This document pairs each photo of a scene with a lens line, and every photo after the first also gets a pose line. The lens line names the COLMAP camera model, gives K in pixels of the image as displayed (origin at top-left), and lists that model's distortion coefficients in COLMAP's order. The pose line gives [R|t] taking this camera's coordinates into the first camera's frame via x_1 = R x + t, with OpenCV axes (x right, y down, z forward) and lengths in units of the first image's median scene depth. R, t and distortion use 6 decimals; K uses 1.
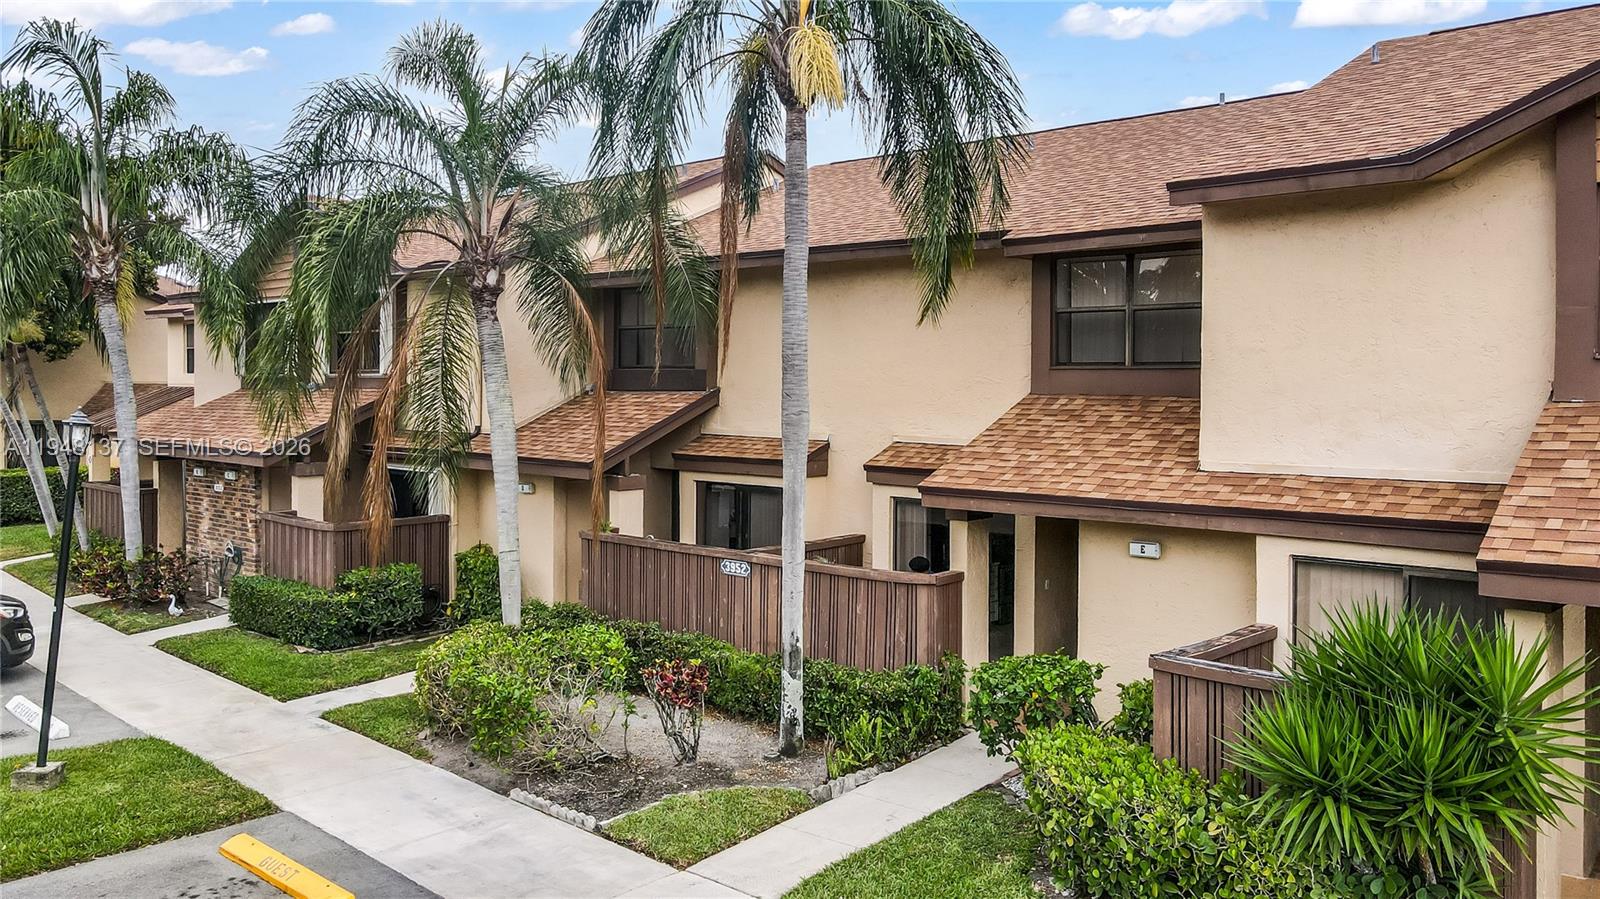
lens RADIAL K [[1193.3, 0, 793.3], [0, 1193.3, 400.0], [0, 0, 1]] dist [0.005243, 0.028820]
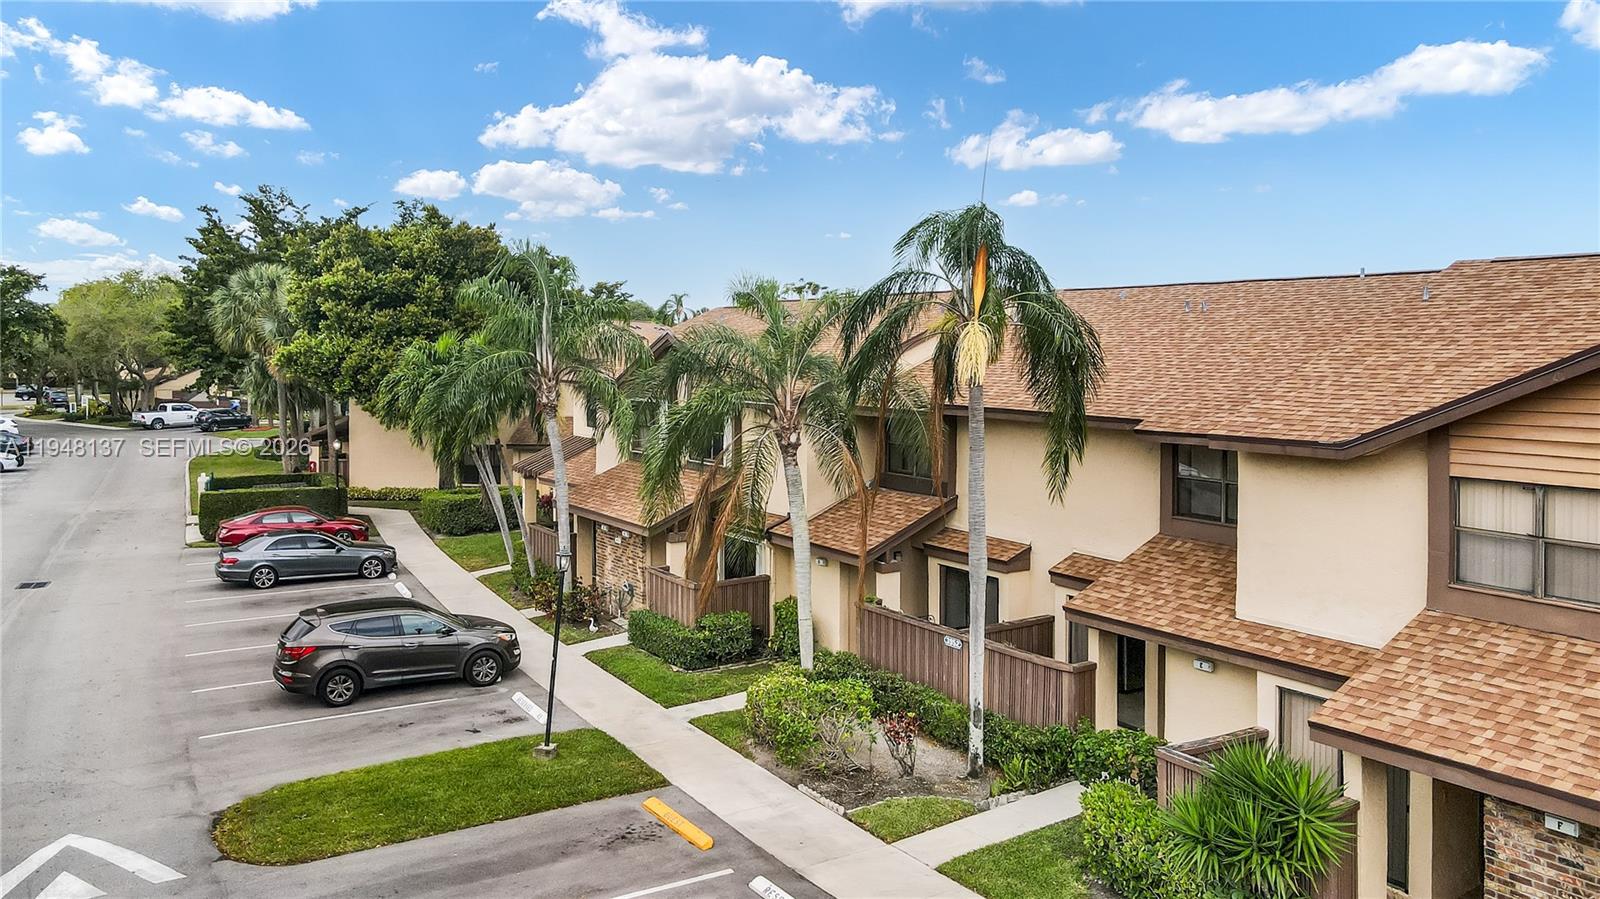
lens RADIAL K [[1207.0, 0, 797.0], [0, 1207.0, 379.0], [0, 0, 1]] dist [-0.026145, 0.085451]
pose [[0.963158, 0.003124, -0.268920, 0.194625], [0.002003, 0.999821, 0.018788, -0.249246], [0.268930, -0.018634, 0.962979, -0.559913]]
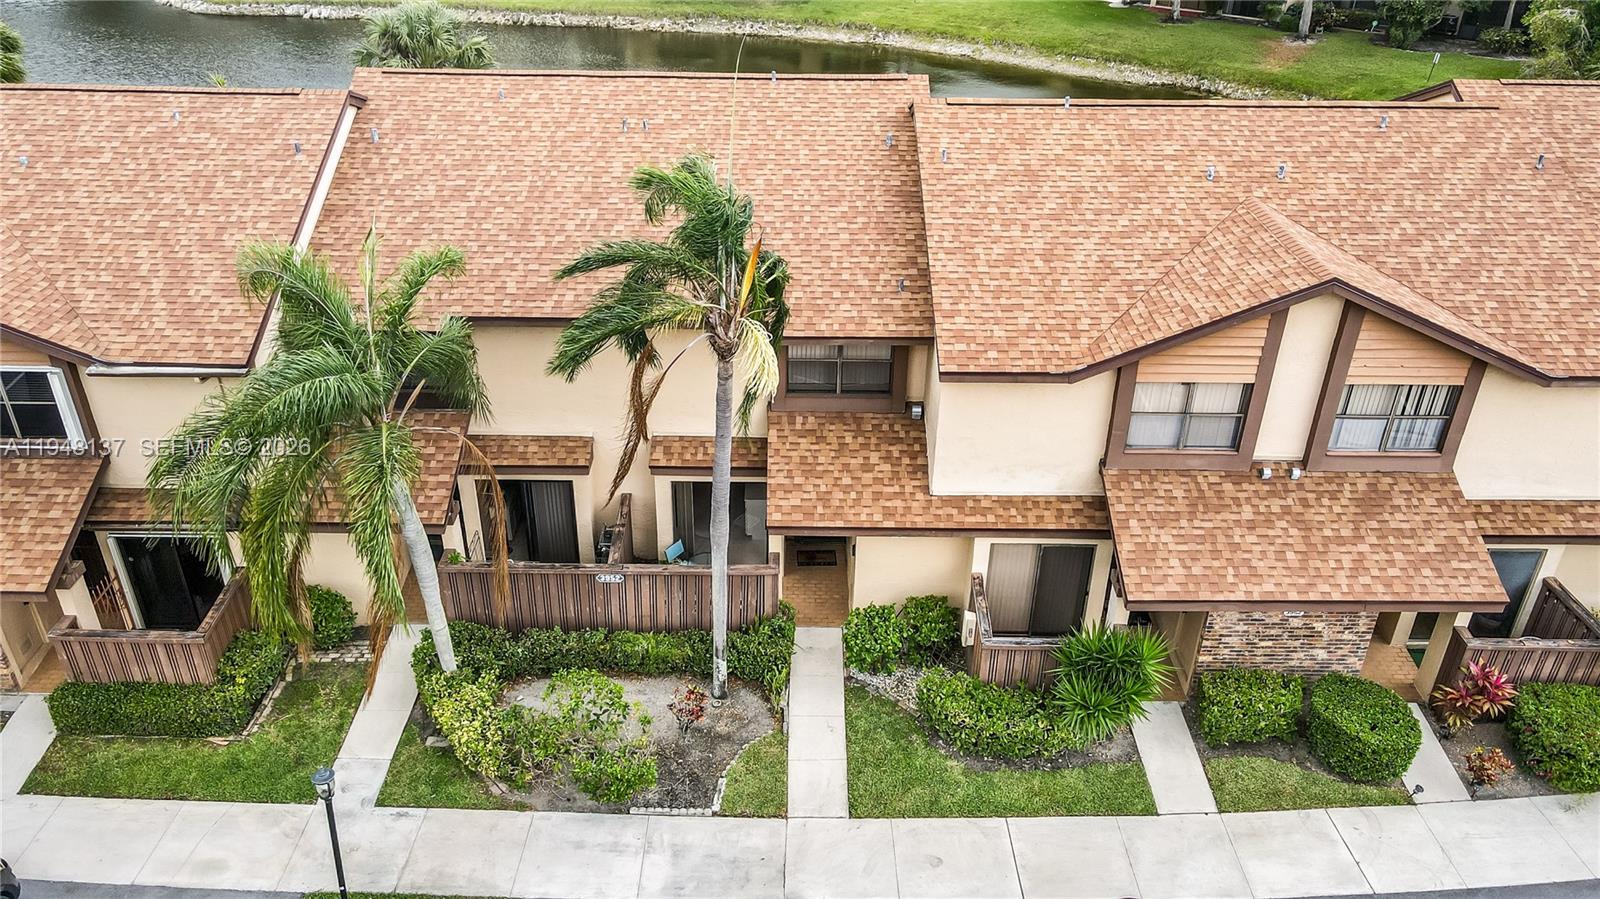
lens RADIAL K [[1184.4, 0, 800.0], [0, 1184.4, 449.5], [0, 0, 1]] dist [0.008730, 0.001277]
pose [[0.747236, -0.335625, 0.573581, -0.754730], [-0.003921, 0.860858, 0.508830, -0.841509], [-0.664547, -0.382465, 0.641948, -0.003198]]
